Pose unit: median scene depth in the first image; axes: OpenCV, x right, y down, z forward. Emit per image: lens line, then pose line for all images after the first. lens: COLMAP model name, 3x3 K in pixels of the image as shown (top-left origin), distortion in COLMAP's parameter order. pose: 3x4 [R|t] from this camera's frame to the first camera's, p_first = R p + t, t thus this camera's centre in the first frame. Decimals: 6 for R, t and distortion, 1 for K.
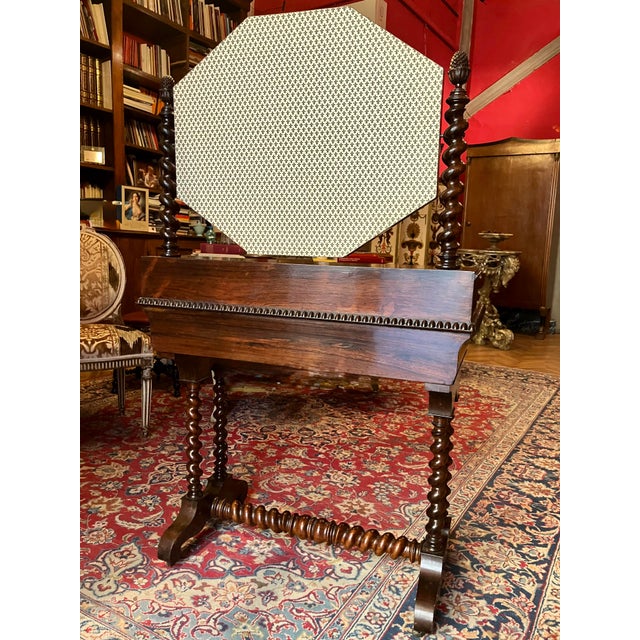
lens RADIAL K [[517.8, 0, 320.0], [0, 517.8, 320.0], [0, 0, 1]] dist [0.009318, -0.005875]
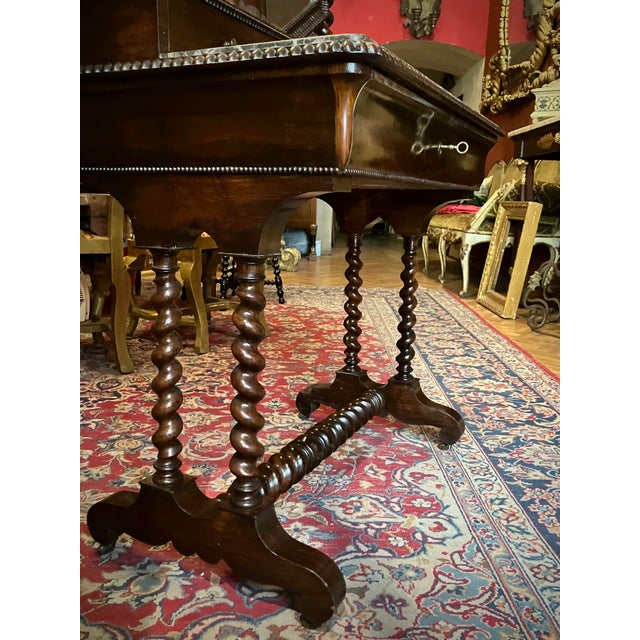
lens RADIAL K [[584.4, 0, 315.0], [0, 584.4, 311.3], [0, 0, 1]] dist [0.002778, -0.005055]
pose [[0.852850, -0.110317, 0.510370, -0.345031], [0.073696, 0.993074, 0.091505, 0.106900], [-0.516929, -0.040428, 0.855073, 0.370612]]
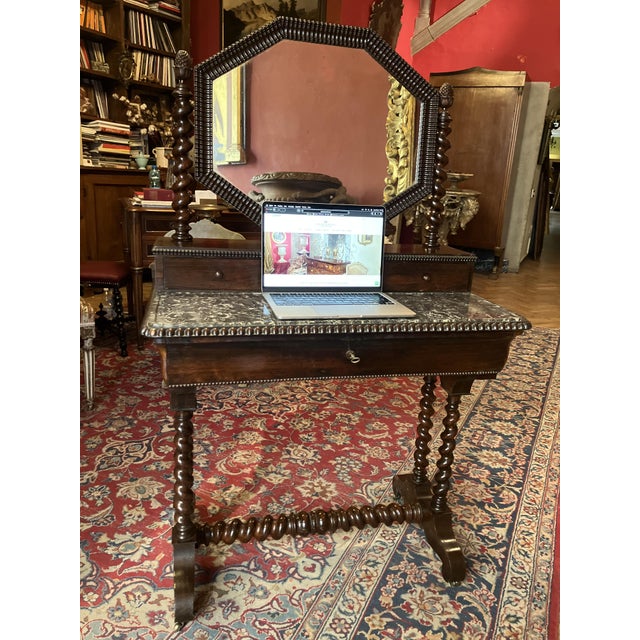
lens RADIAL K [[515.9, 0, 326.1], [0, 515.9, 318.3], [0, 0, 1]] dist [0.013269, -0.005044]
pose [[0.994878, -0.007241, 0.100827, -0.010580], [-0.007486, 0.989415, 0.144917, -0.100655], [-0.100809, -0.144930, 0.984293, 0.085742]]
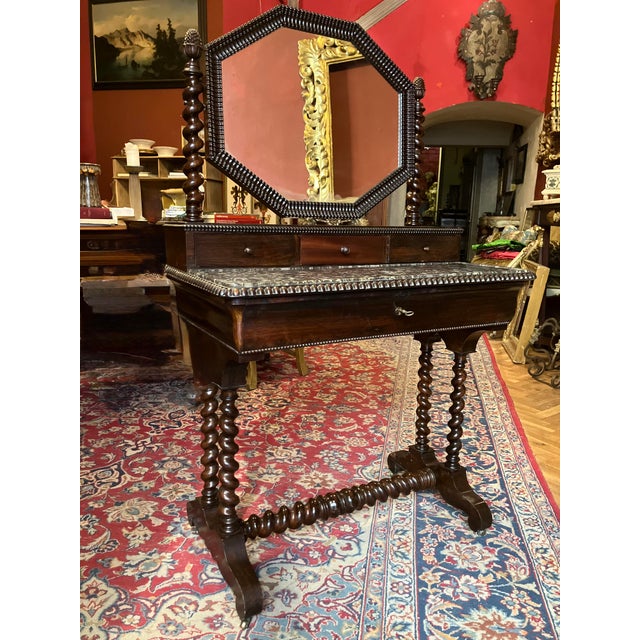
lens RADIAL K [[517.8, 0, 320.0], [0, 517.8, 320.0], [0, 0, 1]] dist [0.009318, -0.005875]
pose [[0.934777, -0.087838, 0.344203, -0.234524], [0.062434, 0.994488, 0.084230, -0.019021], [-0.349705, -0.057247, 0.935109, 0.110514]]
